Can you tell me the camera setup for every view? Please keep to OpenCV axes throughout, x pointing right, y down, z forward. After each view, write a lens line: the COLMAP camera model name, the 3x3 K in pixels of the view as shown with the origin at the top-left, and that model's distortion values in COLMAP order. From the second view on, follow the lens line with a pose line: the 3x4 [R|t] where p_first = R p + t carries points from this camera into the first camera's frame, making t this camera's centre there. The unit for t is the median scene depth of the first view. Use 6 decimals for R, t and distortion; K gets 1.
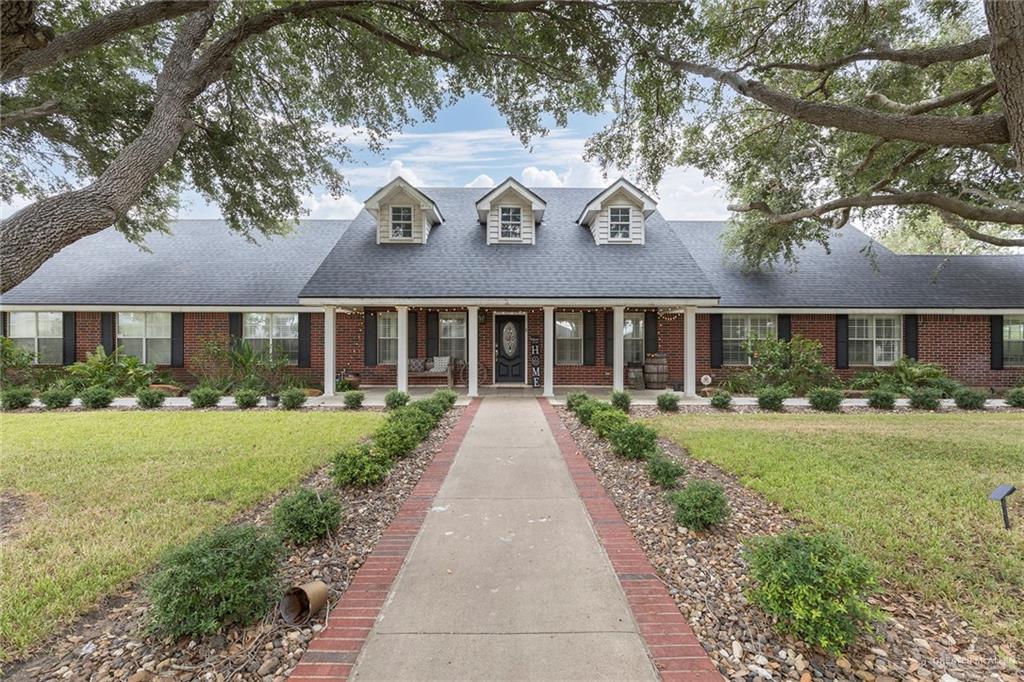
lens RADIAL K [[457.4, 0, 509.3], [0, 457.4, 337.9], [0, 0, 1]] dist [0.003719, -0.000527]
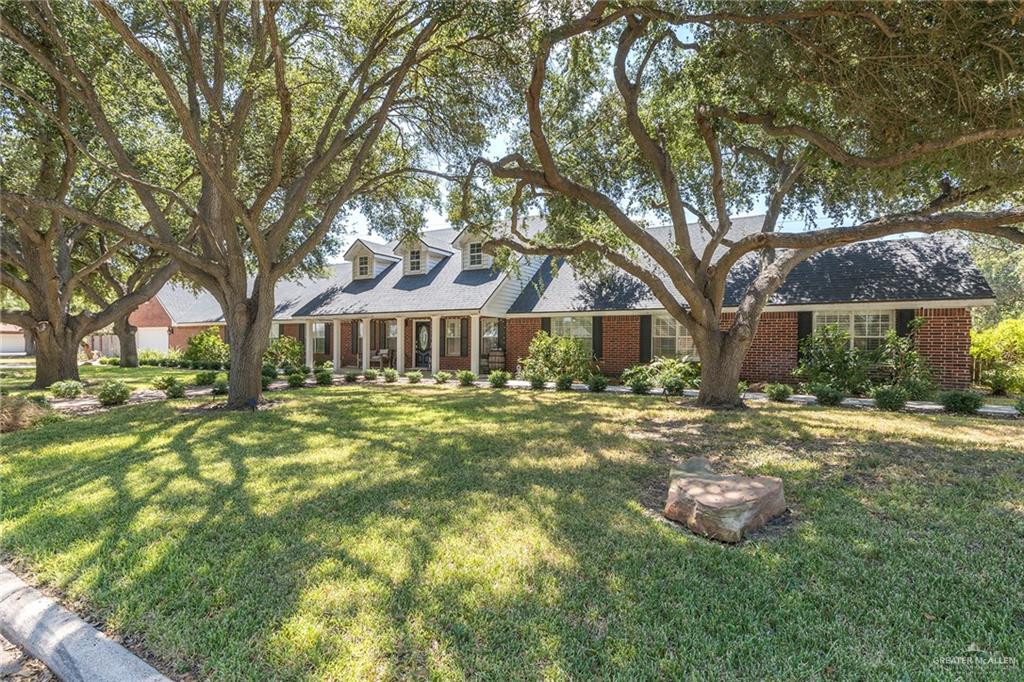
lens RADIAL K [[457.4, 0, 511.7], [0, 457.4, 343.2], [0, 0, 1]] dist [0.003719, -0.000527]
pose [[0.870432, 0.002804, -0.492281, 1.005225], [-0.002148, 0.999996, 0.001897, 0.017157], [0.492284, -0.000594, 0.870434, -0.153401]]
